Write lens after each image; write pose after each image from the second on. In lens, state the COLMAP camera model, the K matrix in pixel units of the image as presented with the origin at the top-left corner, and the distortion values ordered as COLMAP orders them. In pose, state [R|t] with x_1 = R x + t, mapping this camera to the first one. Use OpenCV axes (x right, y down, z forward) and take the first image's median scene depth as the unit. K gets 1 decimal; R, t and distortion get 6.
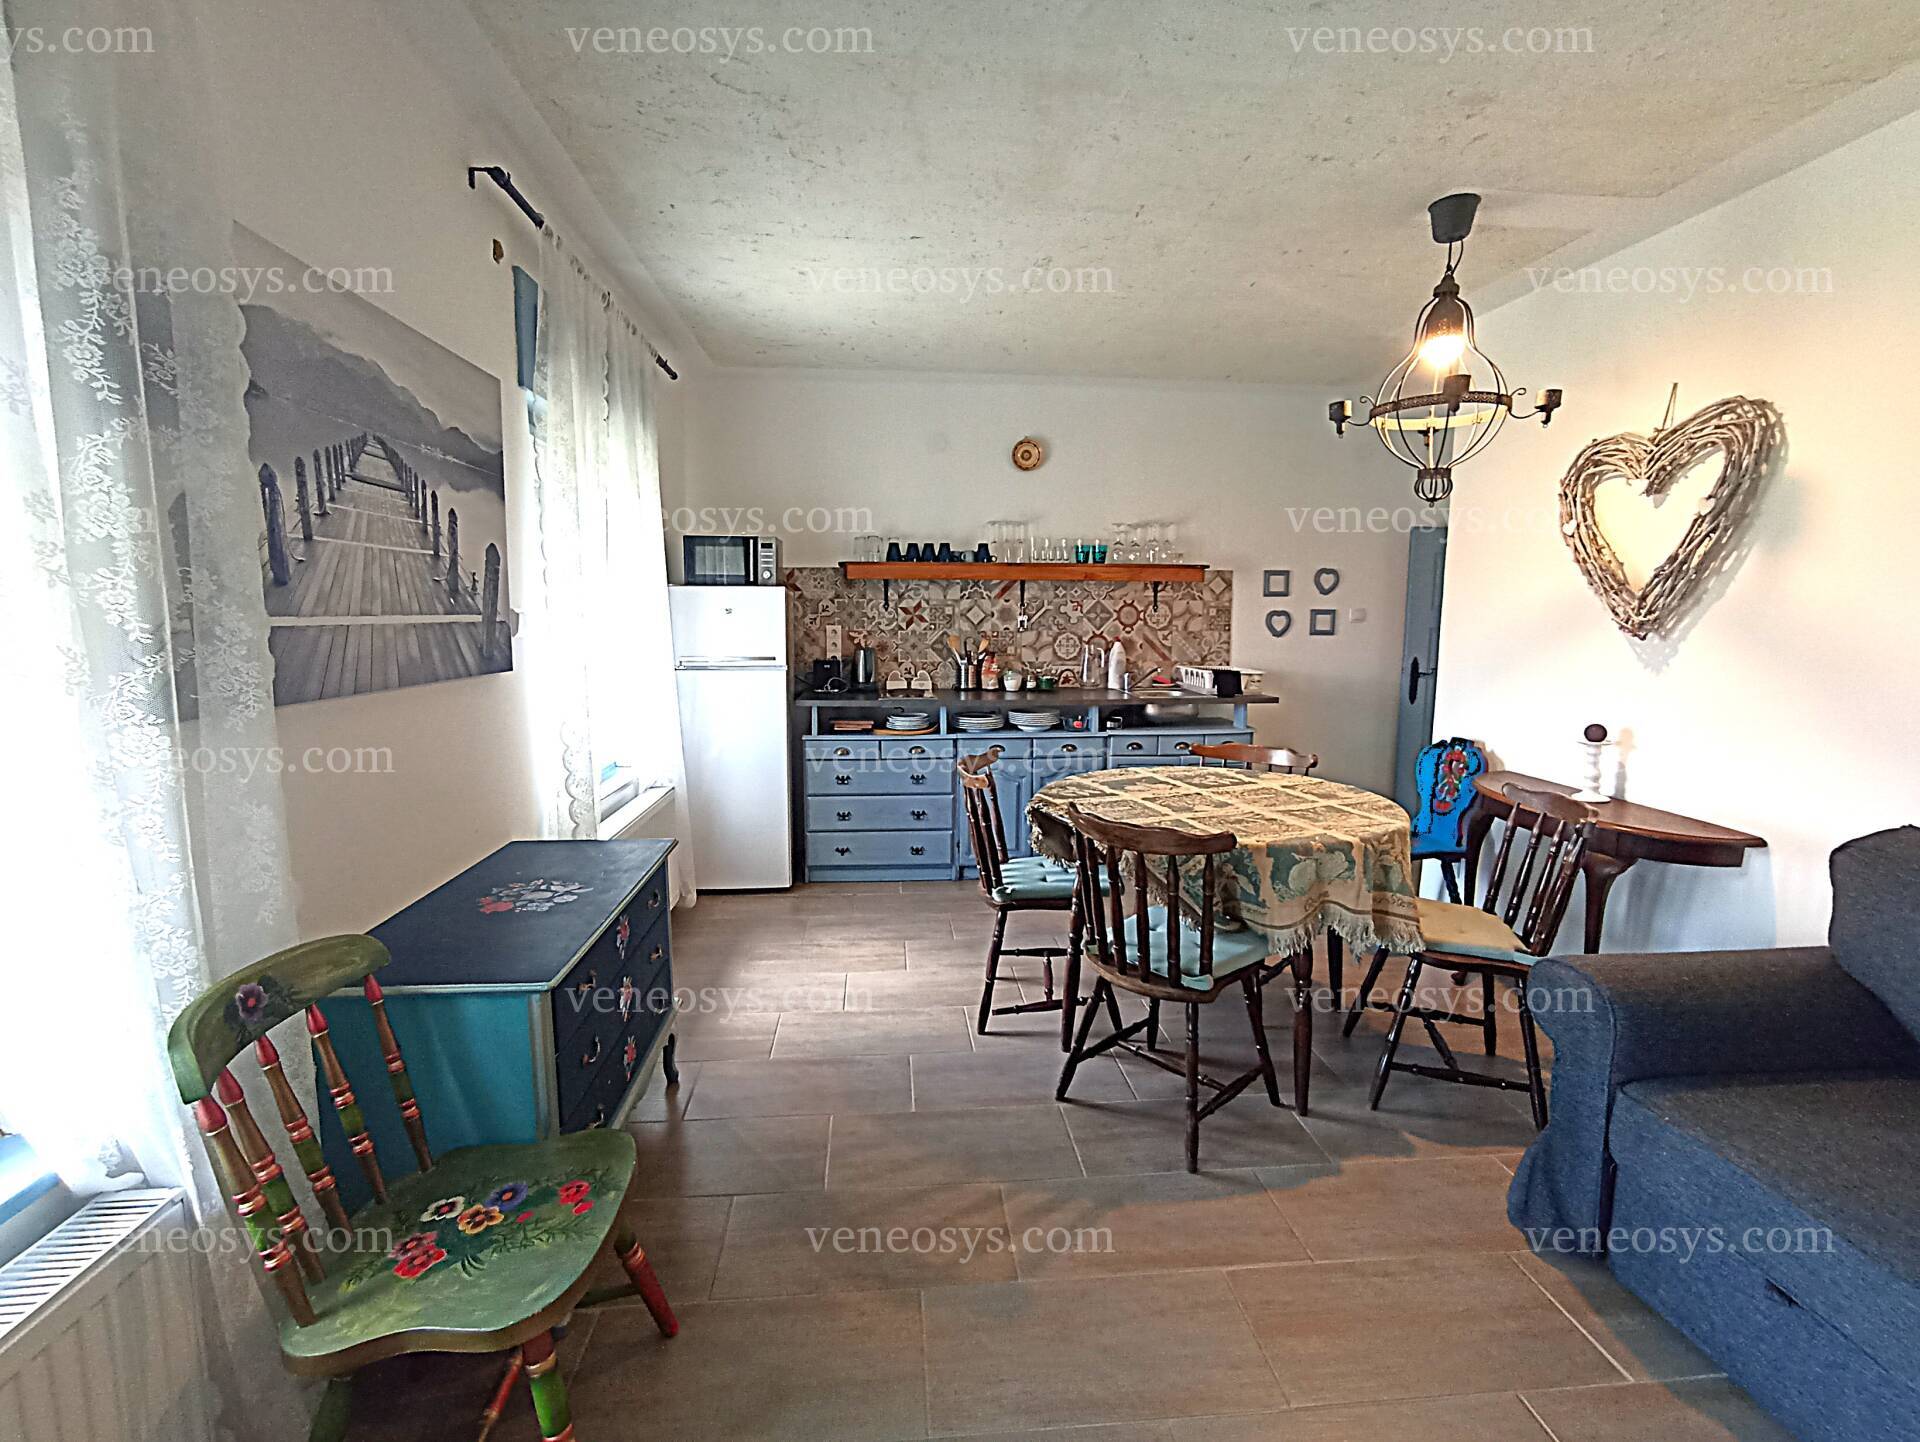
lens RADIAL K [[909.7, 0, 969.2], [0, 909.7, 724.3], [0, 0, 1]] dist [-0.021064, 0.019989]
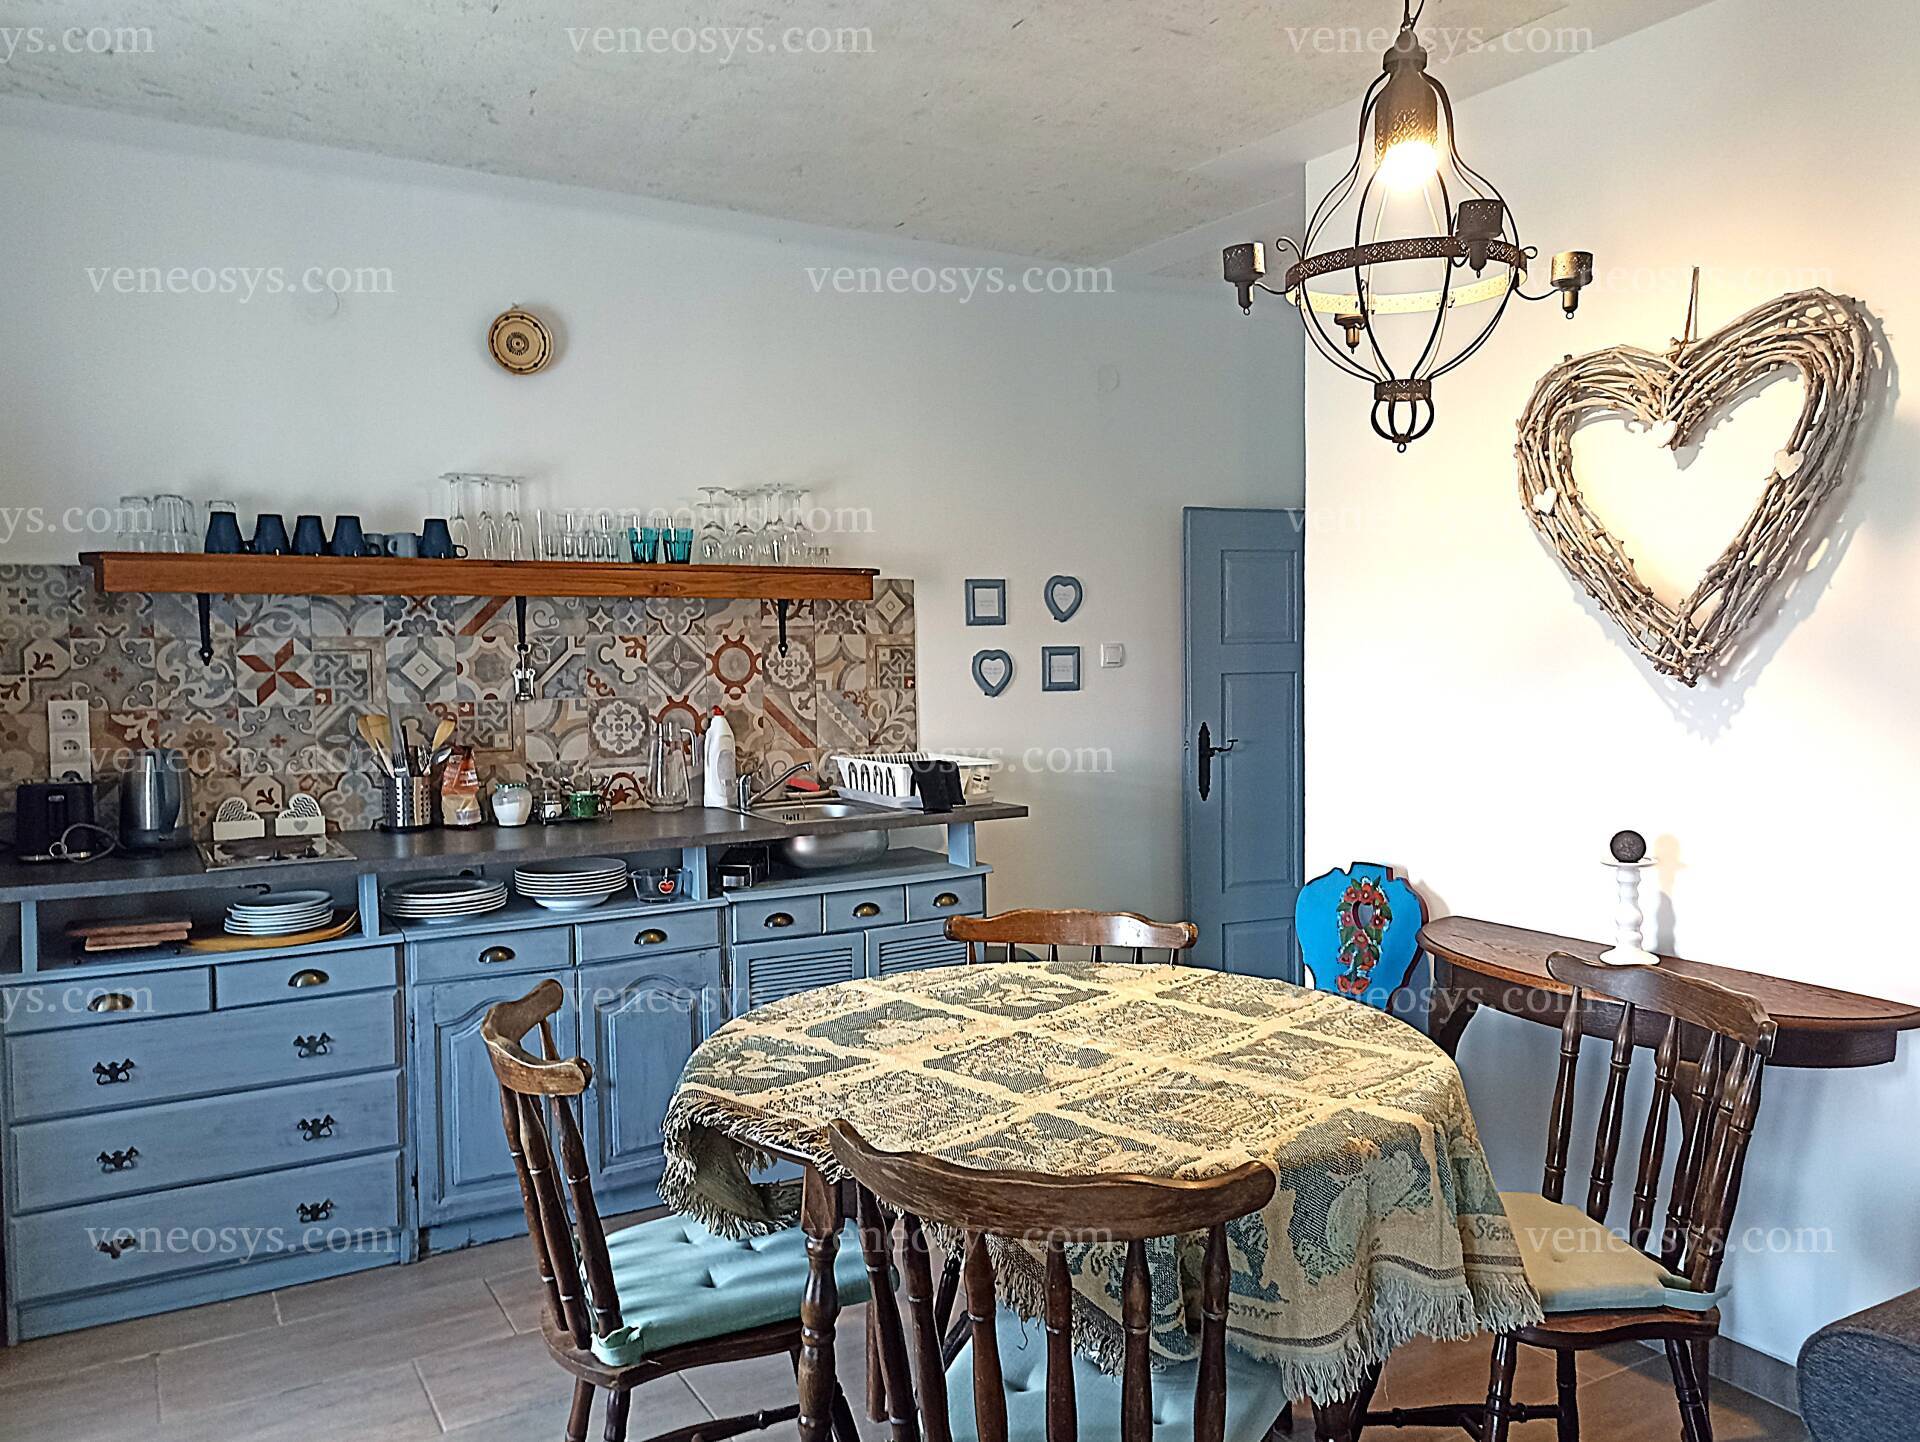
lens RADIAL K [[1458.1, 0, 966.7], [0, 1458.1, 721.4], [0, 0, 1]] dist [0.030475, -0.006785]
pose [[0.906829, -0.036355, 0.419929, -0.087434], [0.069420, 0.995550, -0.063722, -0.039162], [-0.415744, 0.086936, 0.905317, 0.304500]]
